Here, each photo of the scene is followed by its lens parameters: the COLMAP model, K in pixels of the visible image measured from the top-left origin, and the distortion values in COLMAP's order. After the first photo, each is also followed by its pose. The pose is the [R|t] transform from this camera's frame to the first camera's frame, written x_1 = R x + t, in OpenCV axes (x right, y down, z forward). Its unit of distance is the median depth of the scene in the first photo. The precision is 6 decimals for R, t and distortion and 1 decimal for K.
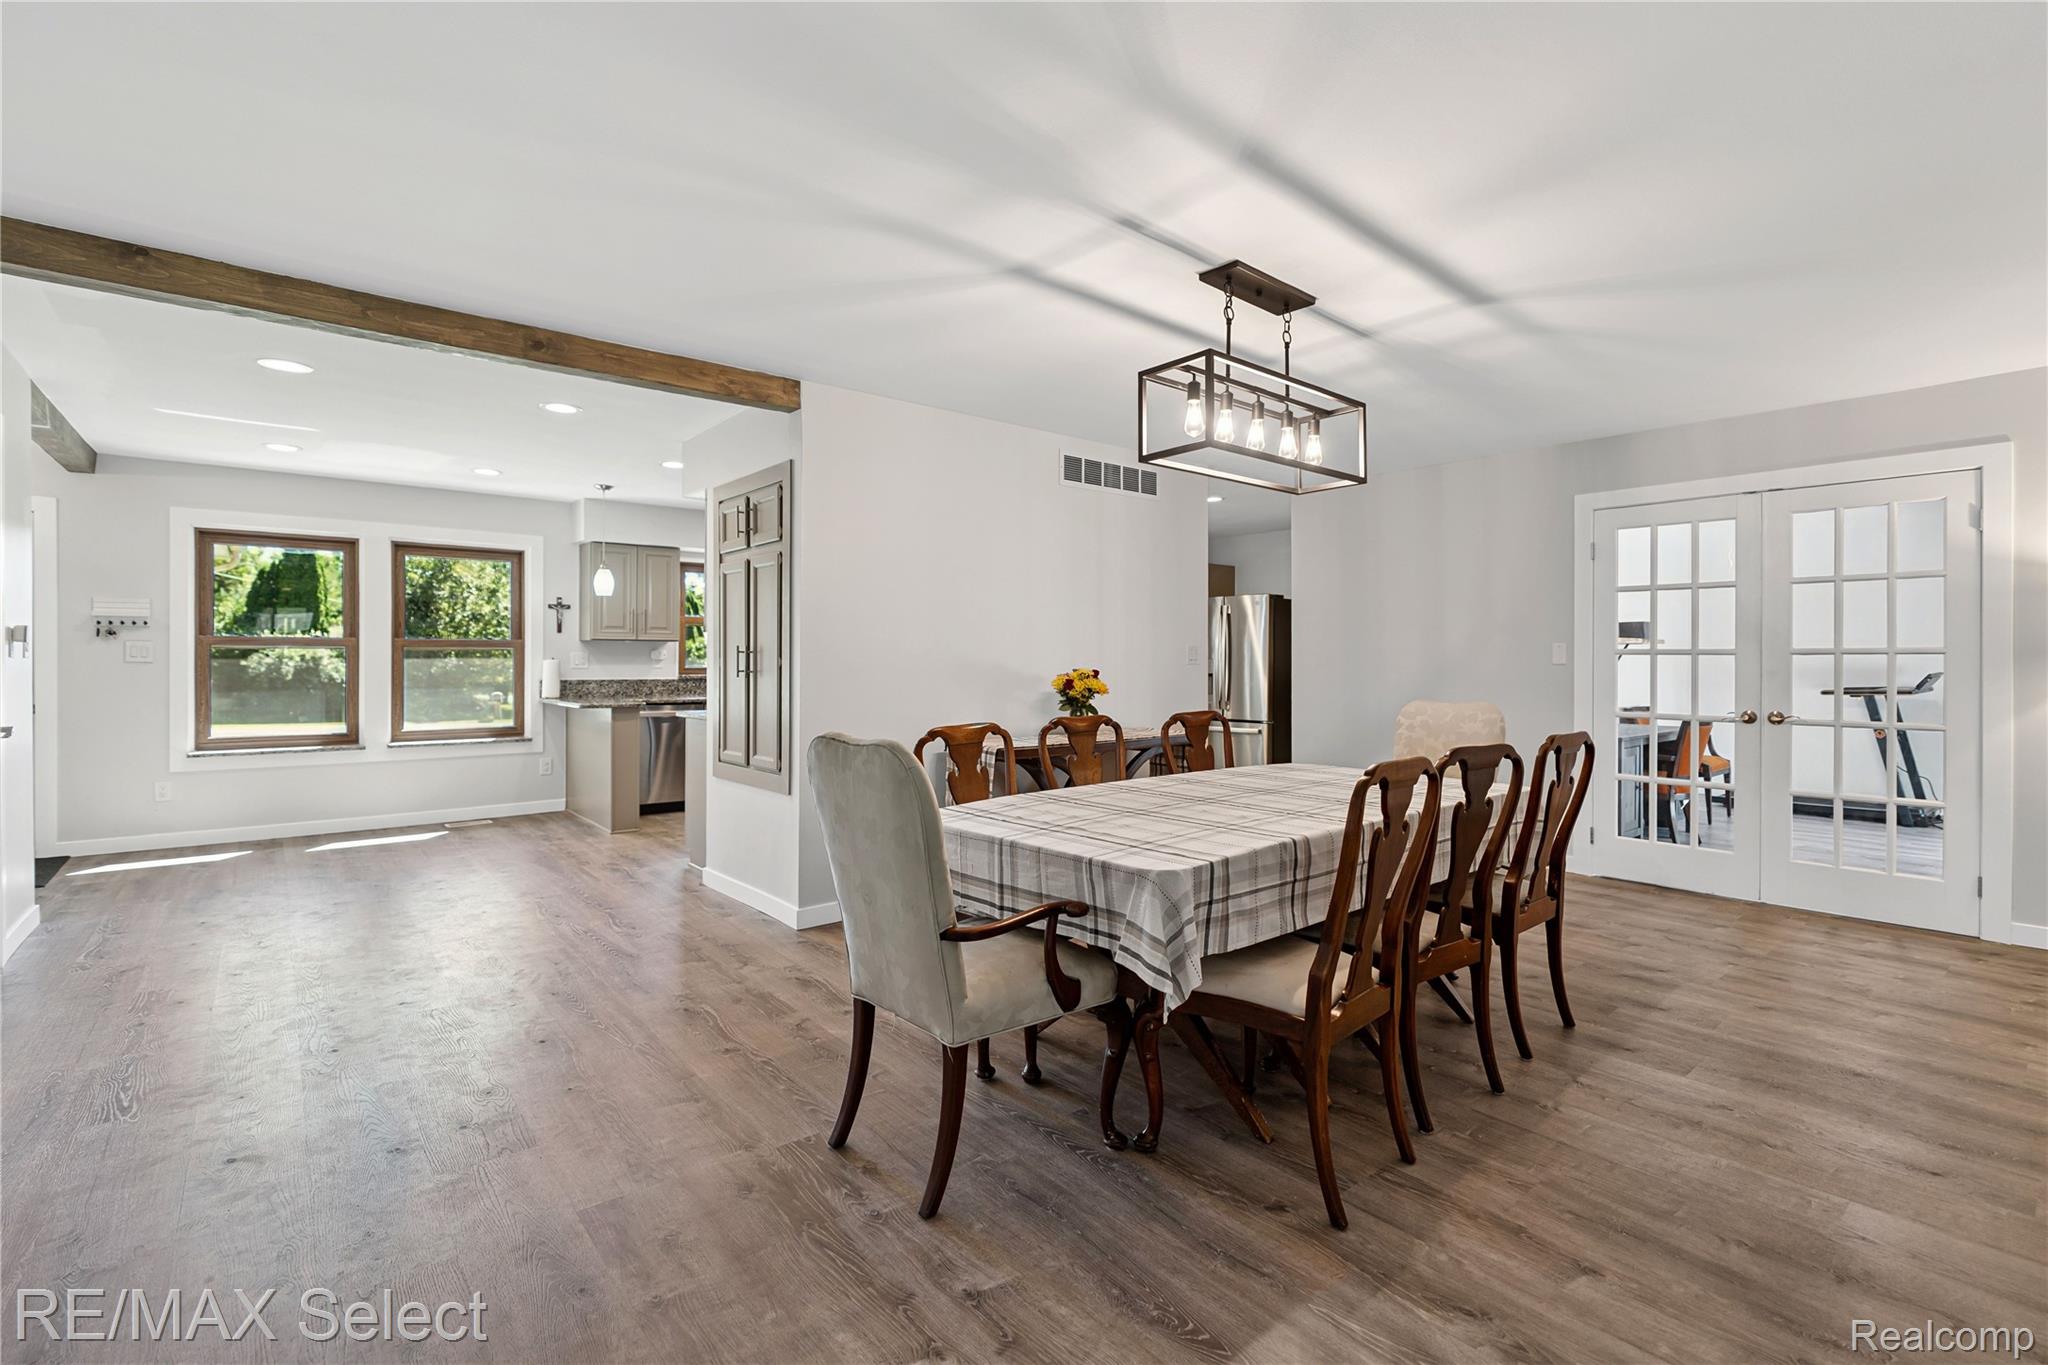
lens RADIAL K [[933.9, 0, 1040.8], [0, 933.9, 668.5], [0, 0, 1]] dist [-0.009335, 0.004424]
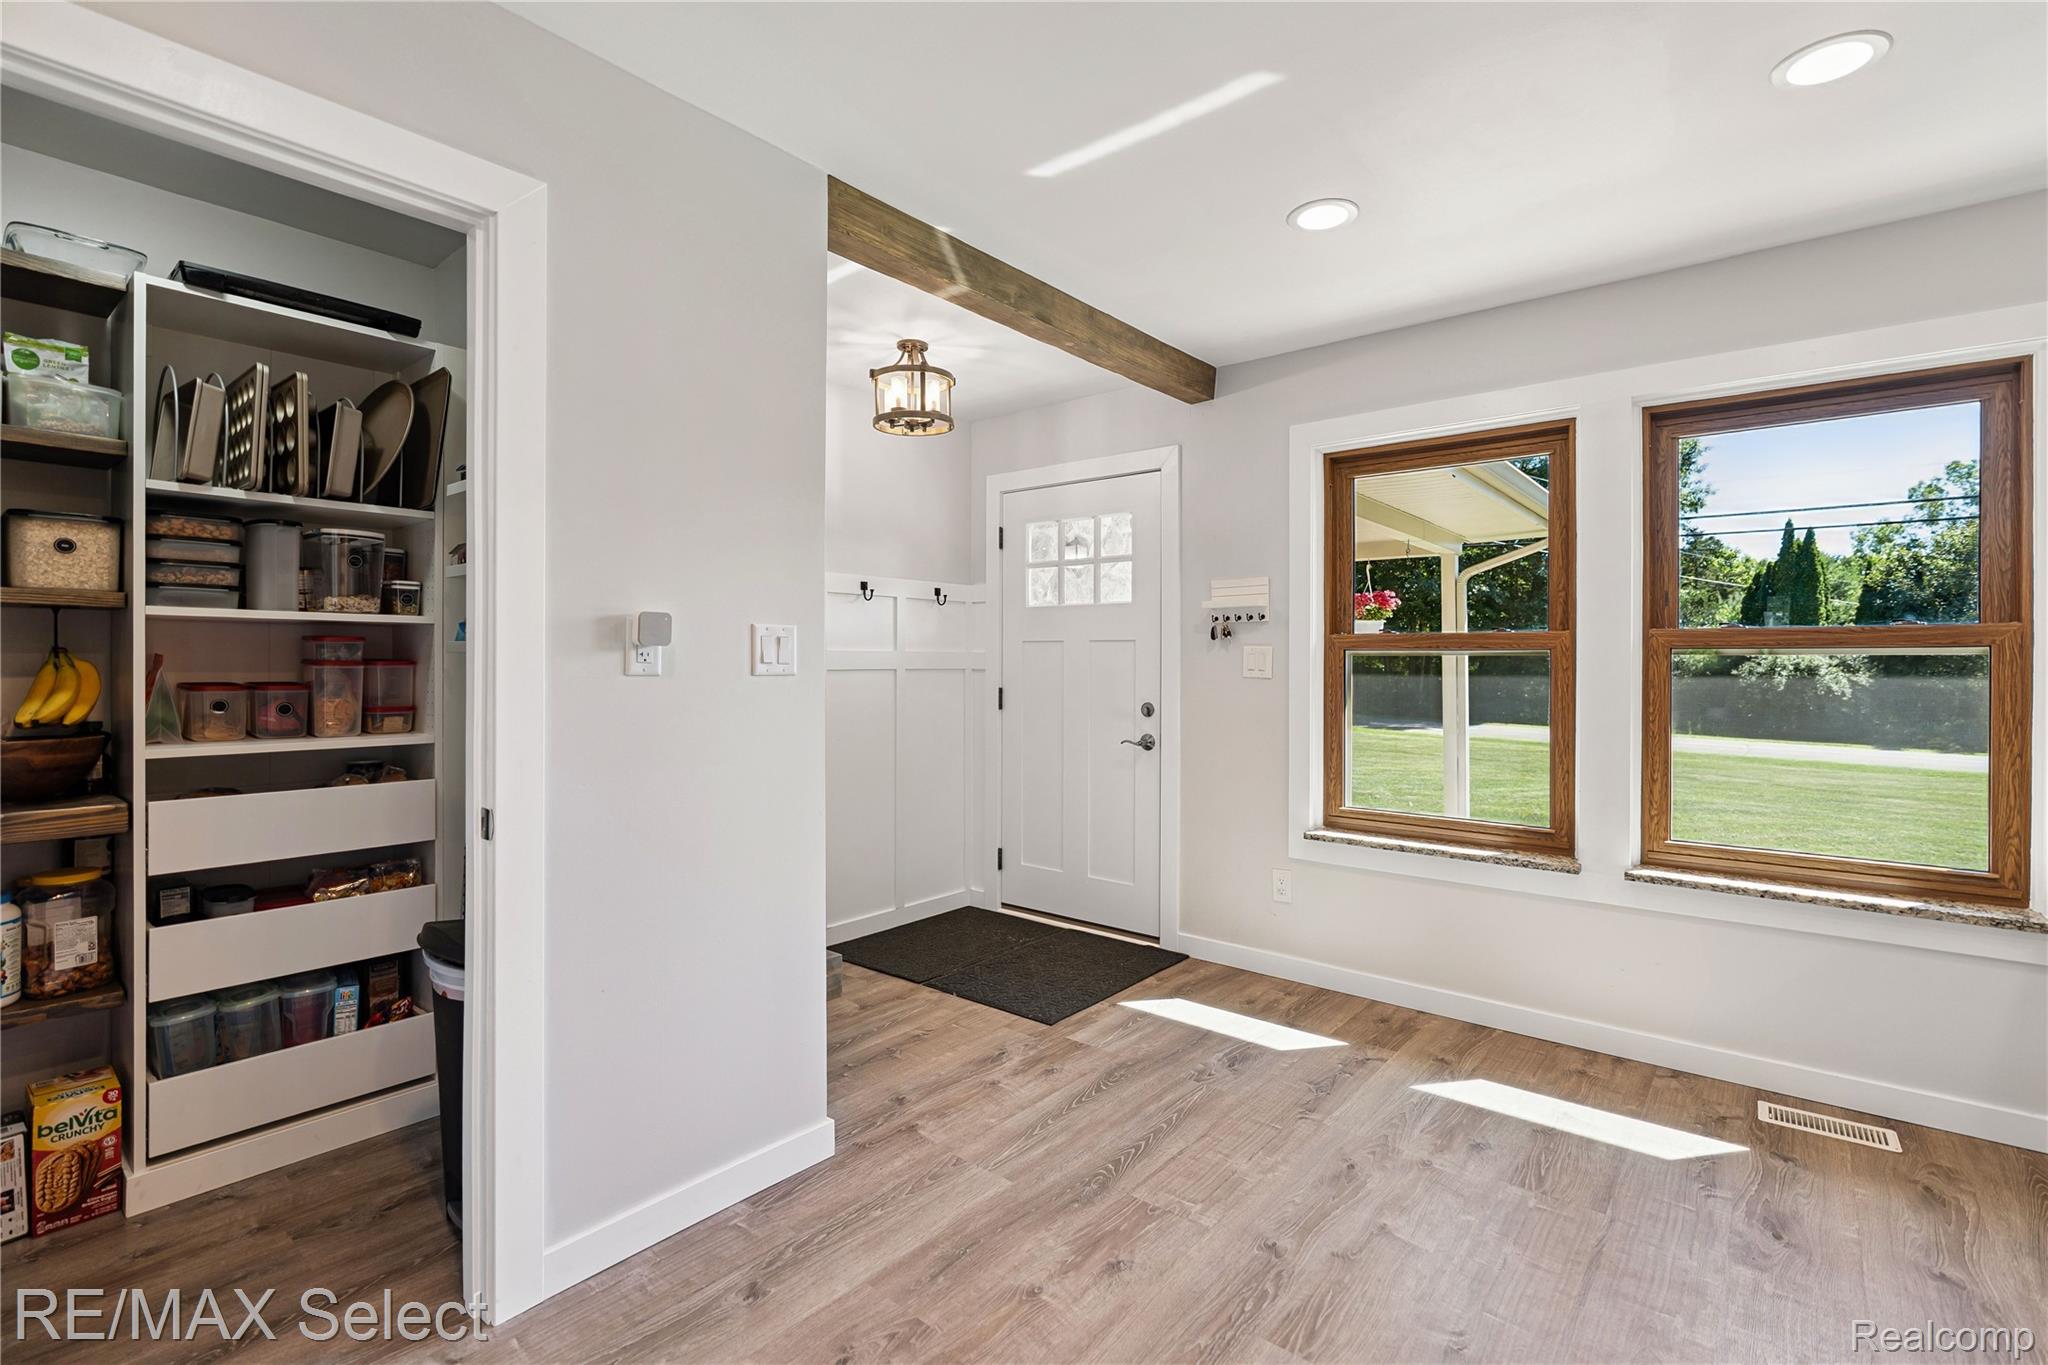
lens RADIAL K [[933.9, 0, 1052.8], [0, 933.9, 667.5], [0, 0, 1]] dist [-0.009335, 0.004424]
pose [[0.201342, 0.005982, -0.979503, -0.388323], [-0.015466, 0.999876, 0.002928, -0.014700], [0.979399, 0.014559, 0.201409, 0.770005]]
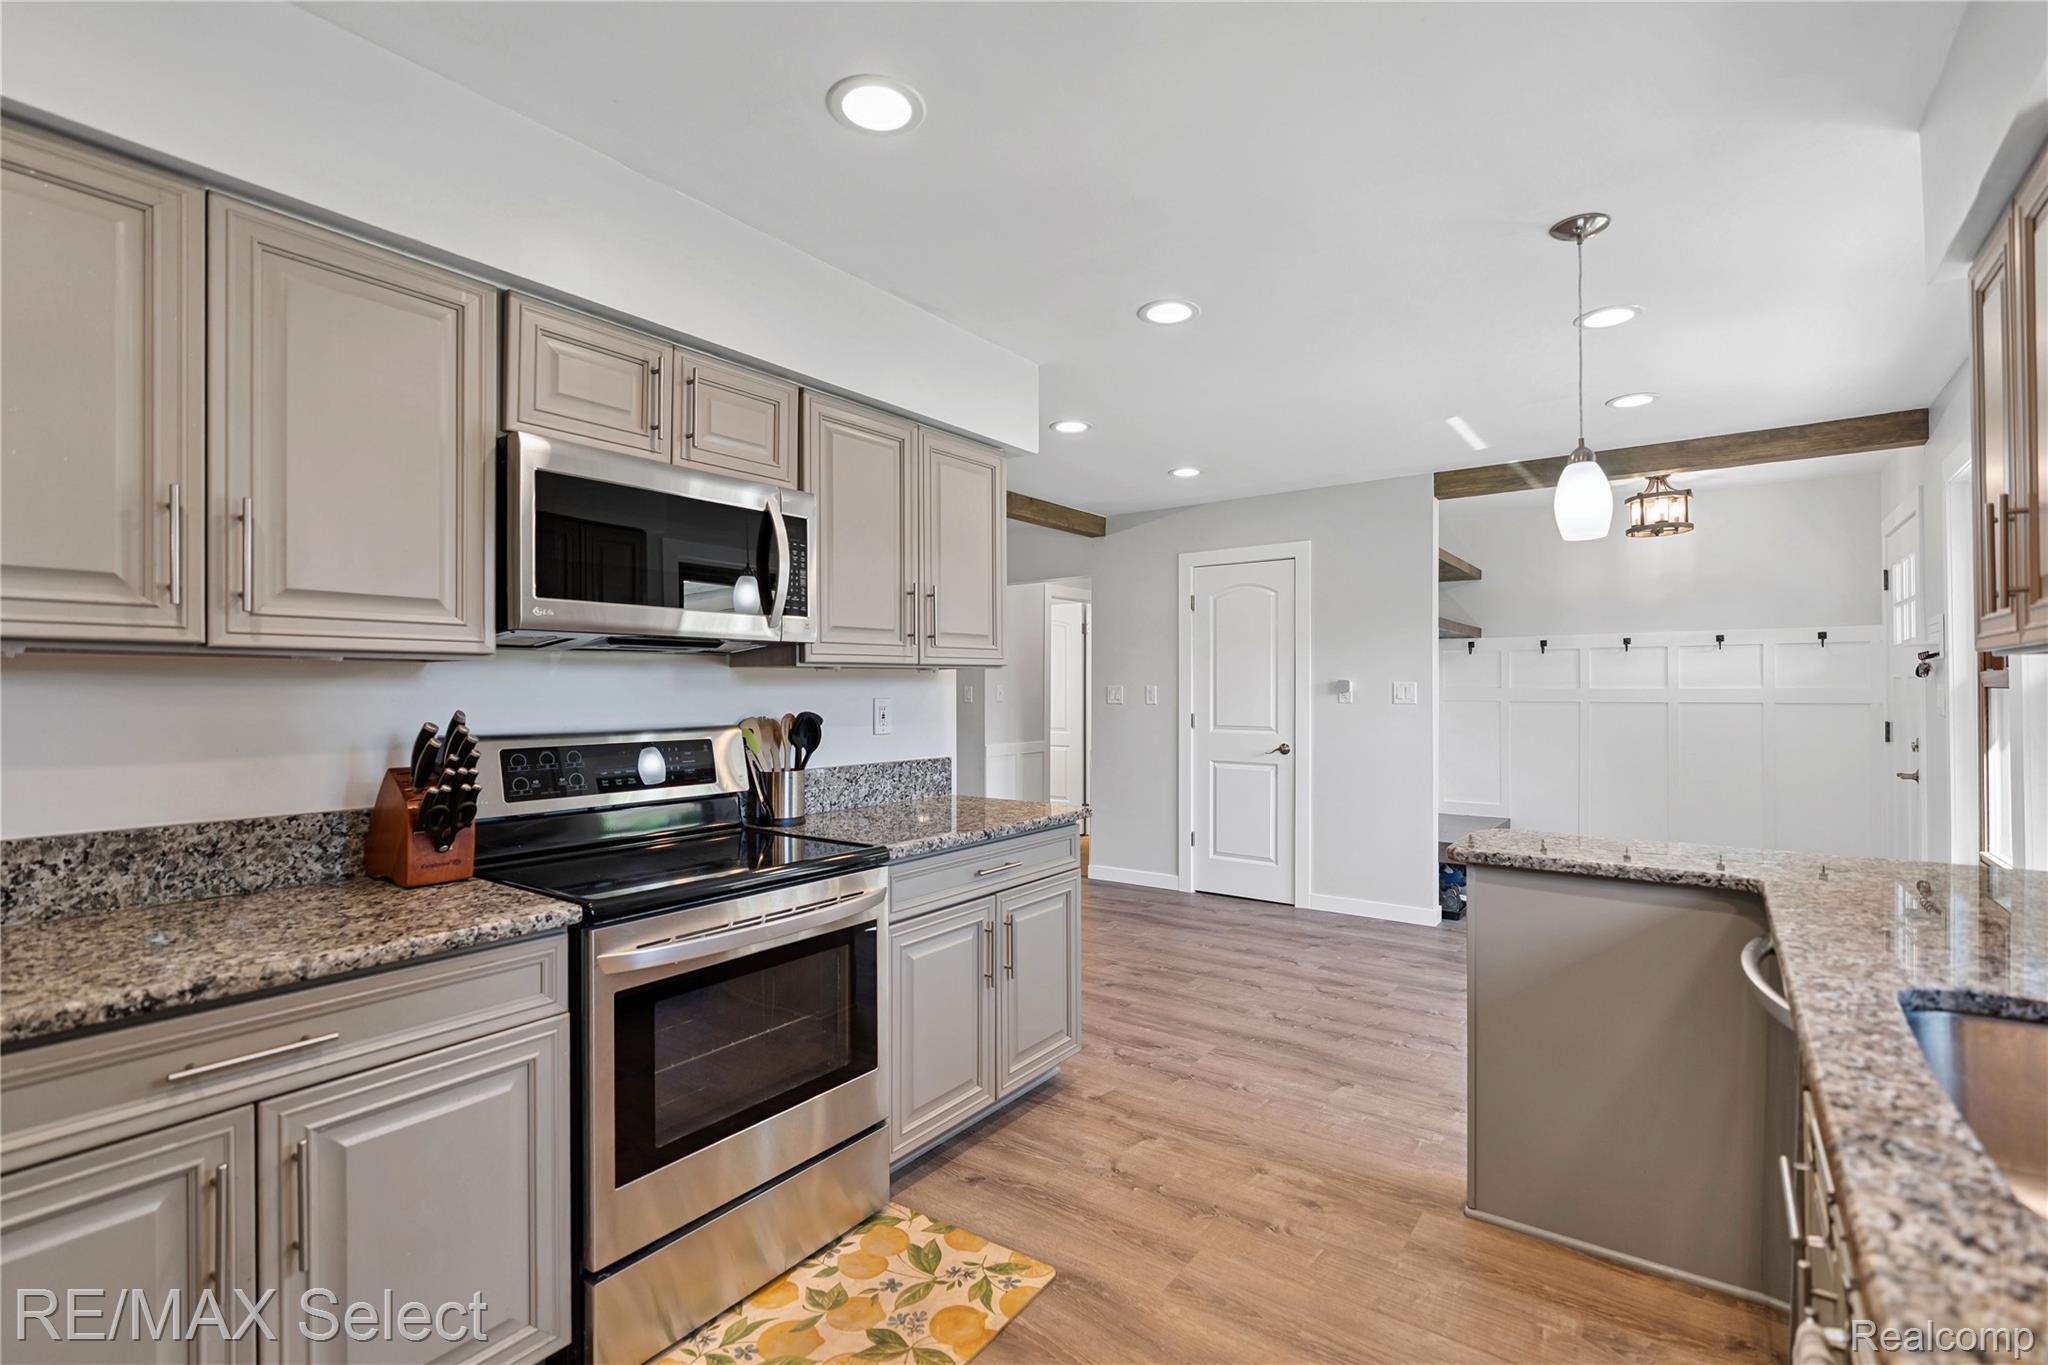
lens RADIAL K [[933.9, 0, 1038.1], [0, 933.9, 687.6], [0, 0, 1]] dist [-0.009335, 0.004424]
pose [[-0.970351, -0.002531, -0.241687, -0.223151], [-0.004503, 0.999961, 0.007604, -0.030479], [0.241658, 0.008467, -0.970324, 1.554810]]
